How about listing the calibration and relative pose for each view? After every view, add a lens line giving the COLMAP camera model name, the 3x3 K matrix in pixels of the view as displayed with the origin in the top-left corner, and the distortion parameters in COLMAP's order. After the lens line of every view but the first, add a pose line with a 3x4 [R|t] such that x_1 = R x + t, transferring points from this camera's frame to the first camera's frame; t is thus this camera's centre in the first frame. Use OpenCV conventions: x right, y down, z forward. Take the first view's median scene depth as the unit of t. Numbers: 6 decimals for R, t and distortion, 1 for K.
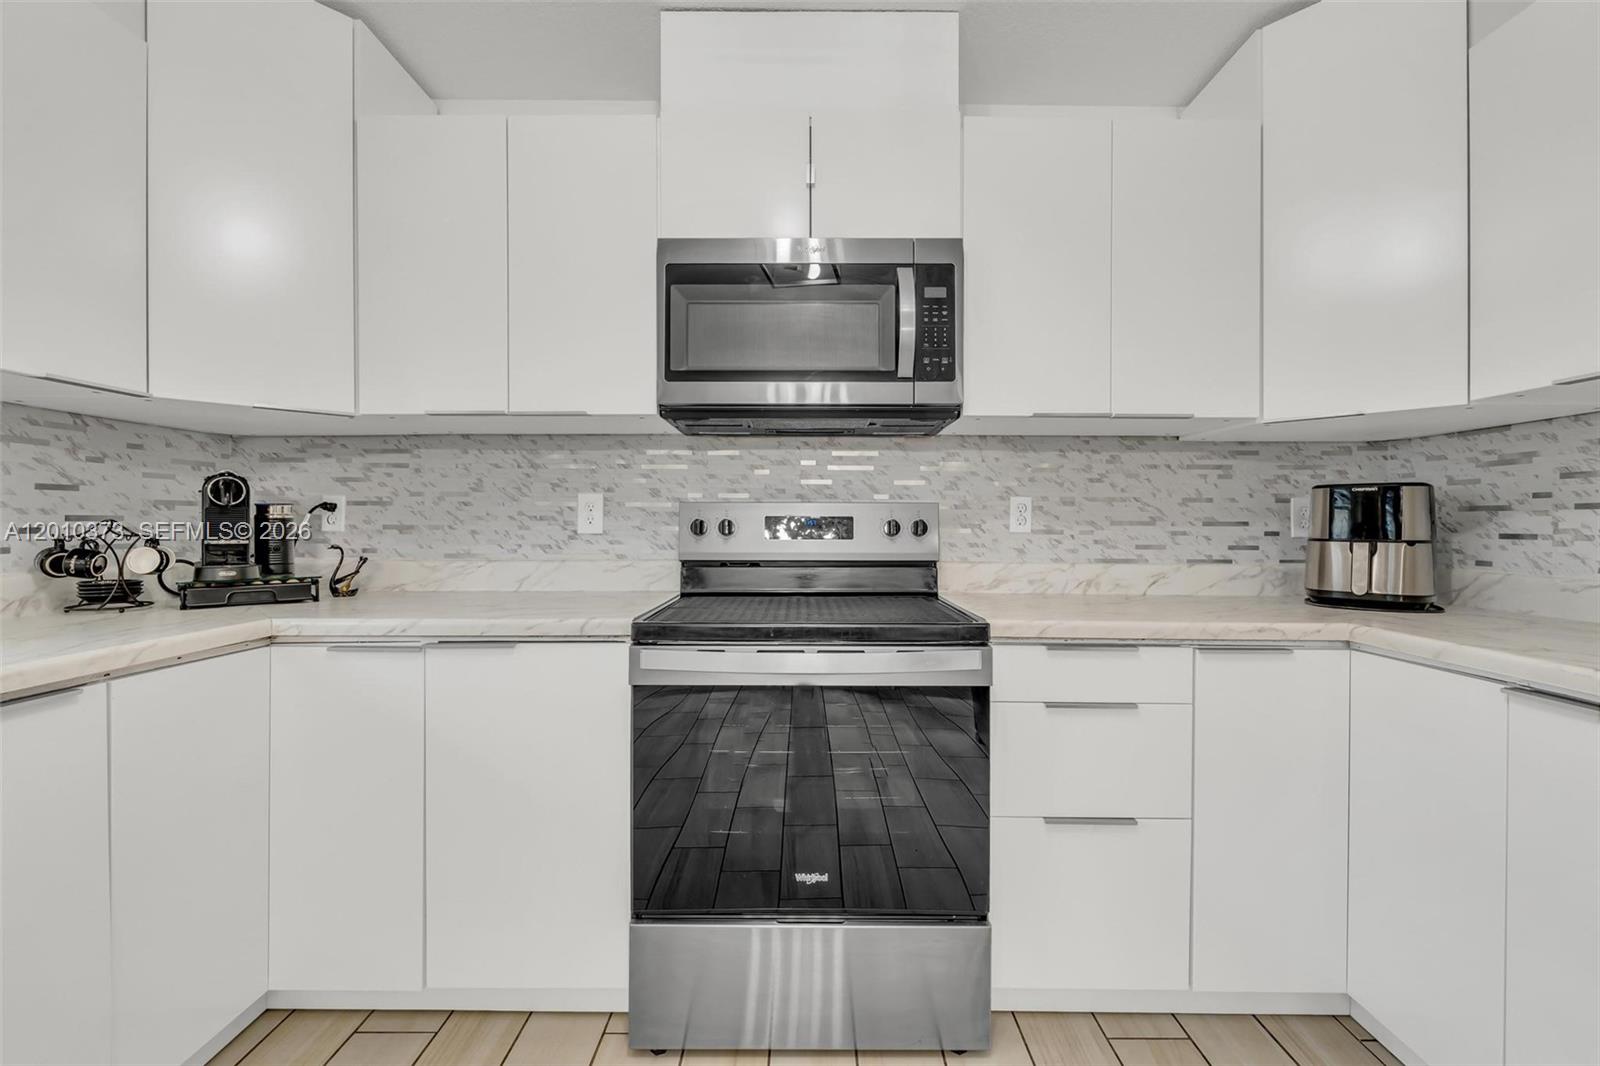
lens RADIAL K [[677.7, 0, 806.7], [0, 677.7, 525.0], [0, 0, 1]] dist [-0.004822, -0.000634]
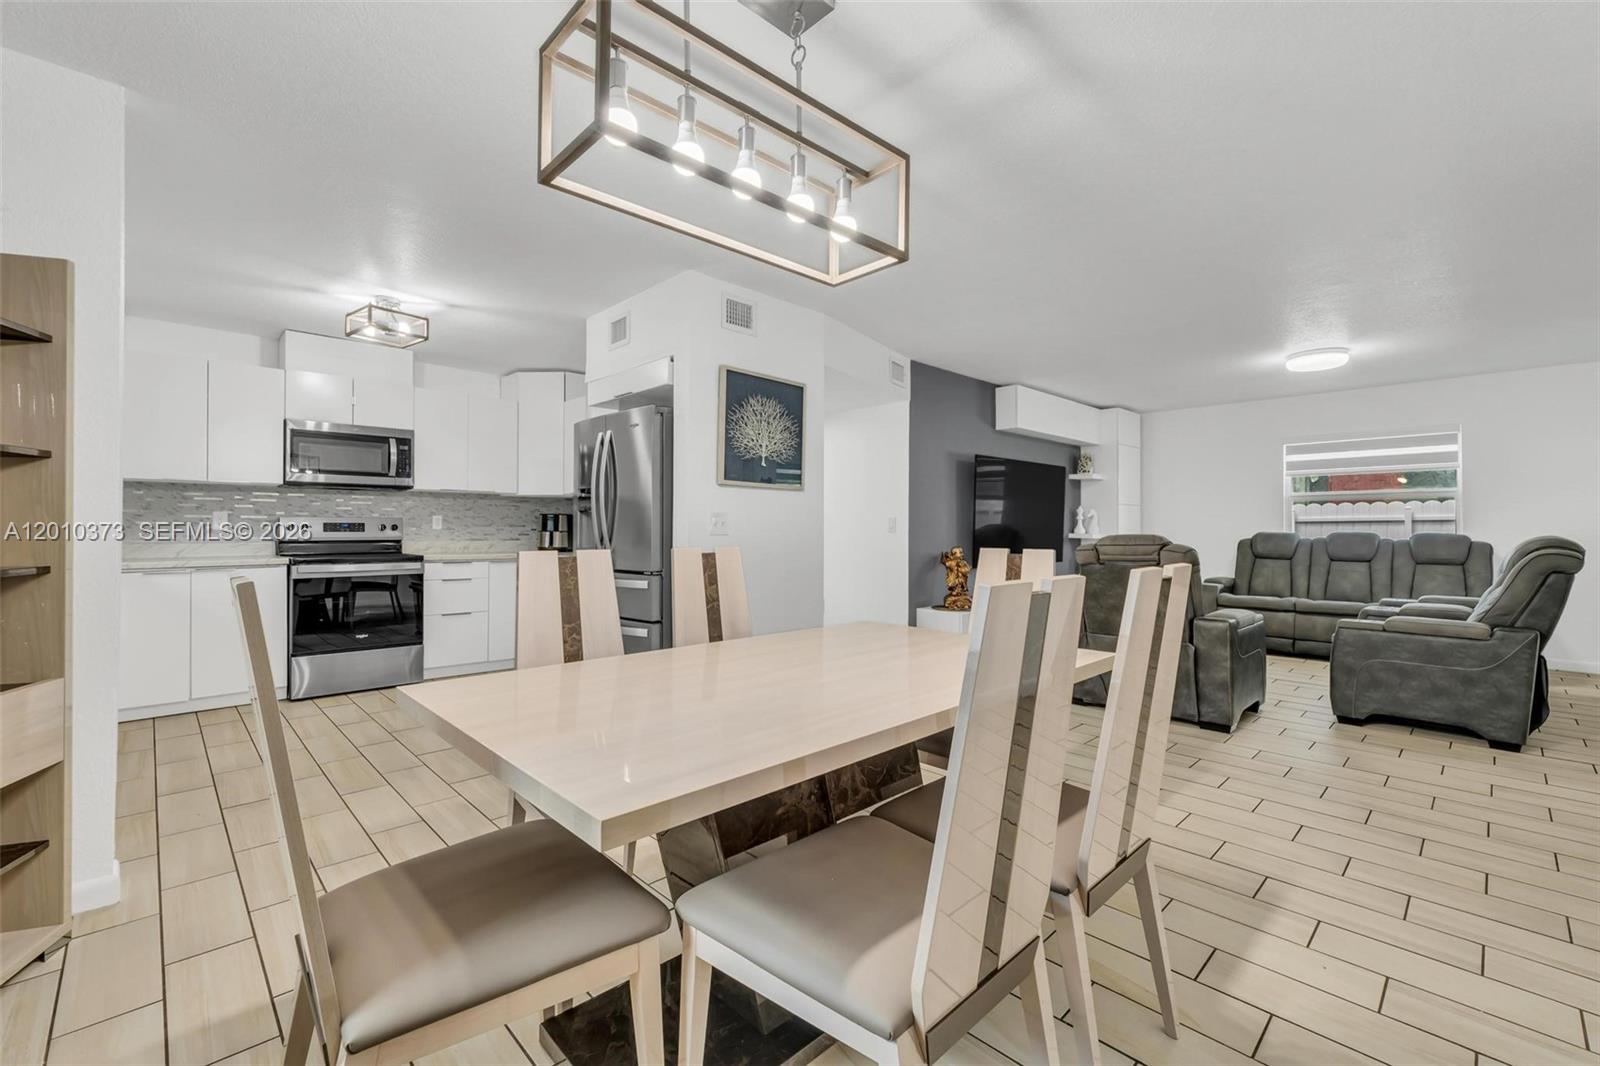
lens RADIAL K [[677.7, 0, 806.7], [0, 677.7, 525.0], [0, 0, 1]] dist [-0.004822, -0.000634]
pose [[0.713158, 0.002476, 0.700999, -0.621115], [-0.001271, 0.999997, -0.002239, -0.001560], [-0.701002, 0.000705, 0.713158, -2.323473]]
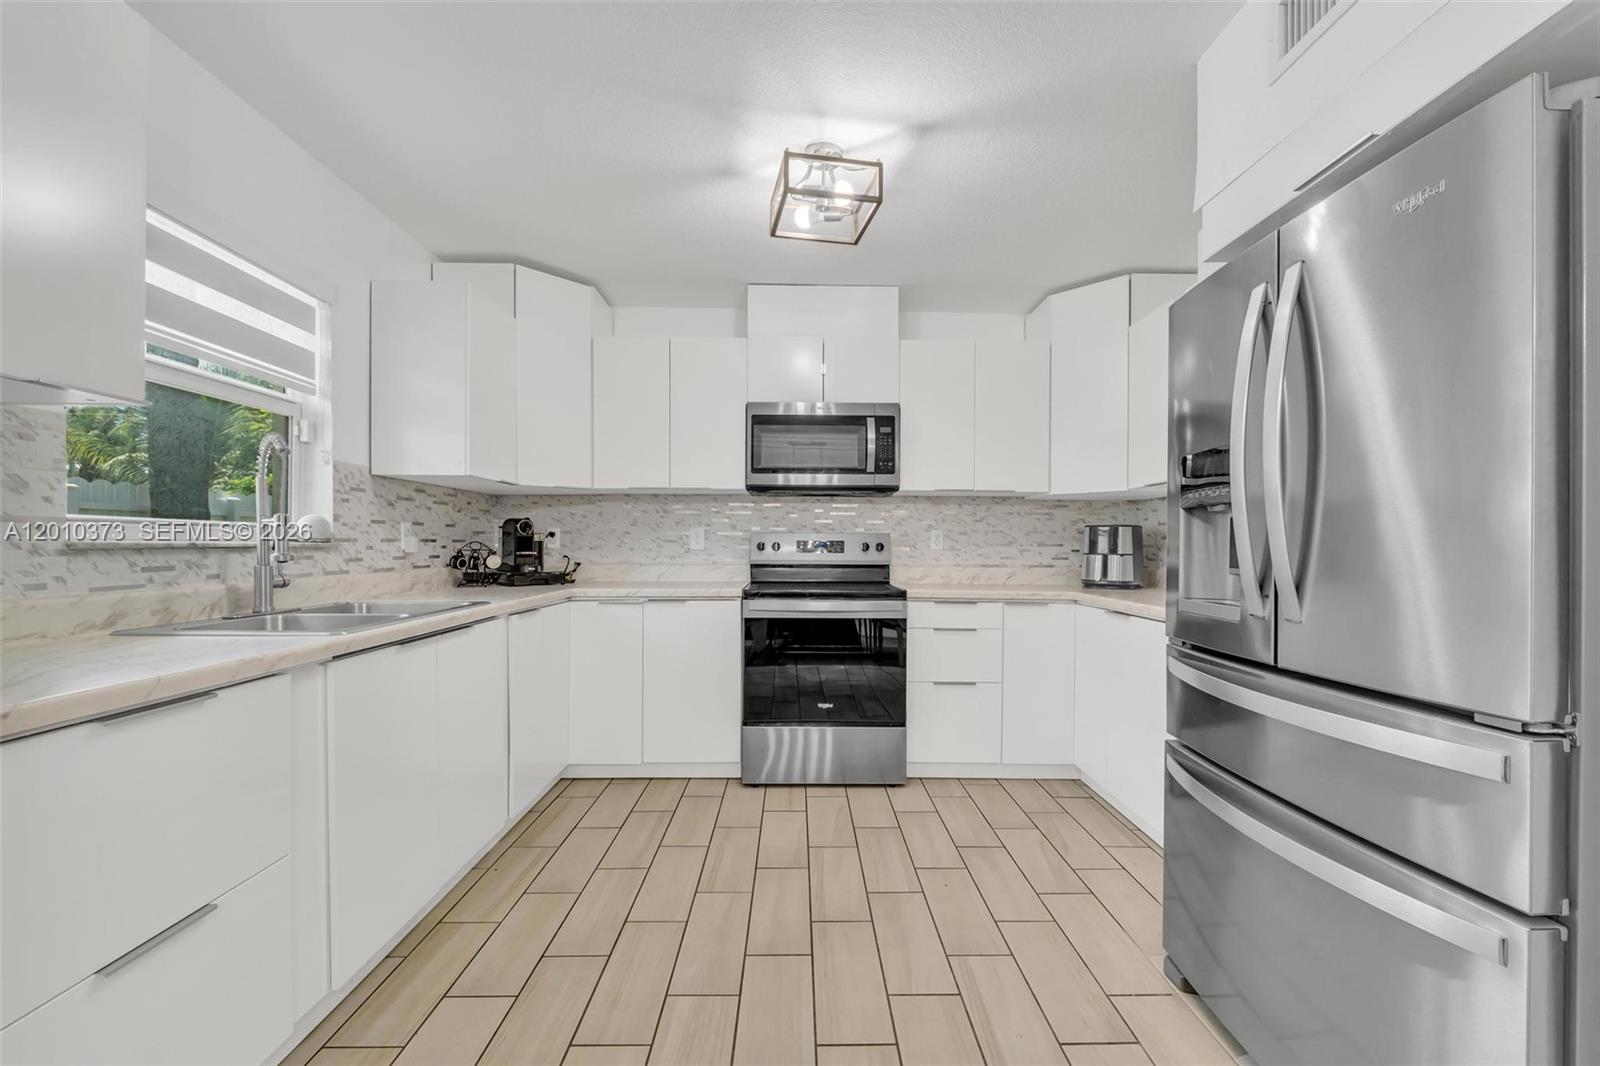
lens RADIAL K [[683.4, 0, 806.1], [0, 683.4, 544.6], [0, 0, 1]] dist [-0.002282, -0.000285]
pose [[0.999850, 0.002700, 0.017116, -0.079119], [-0.002685, 0.999996, -0.000854, 0.000032], [-0.017118, 0.000808, 0.999853, -1.021034]]
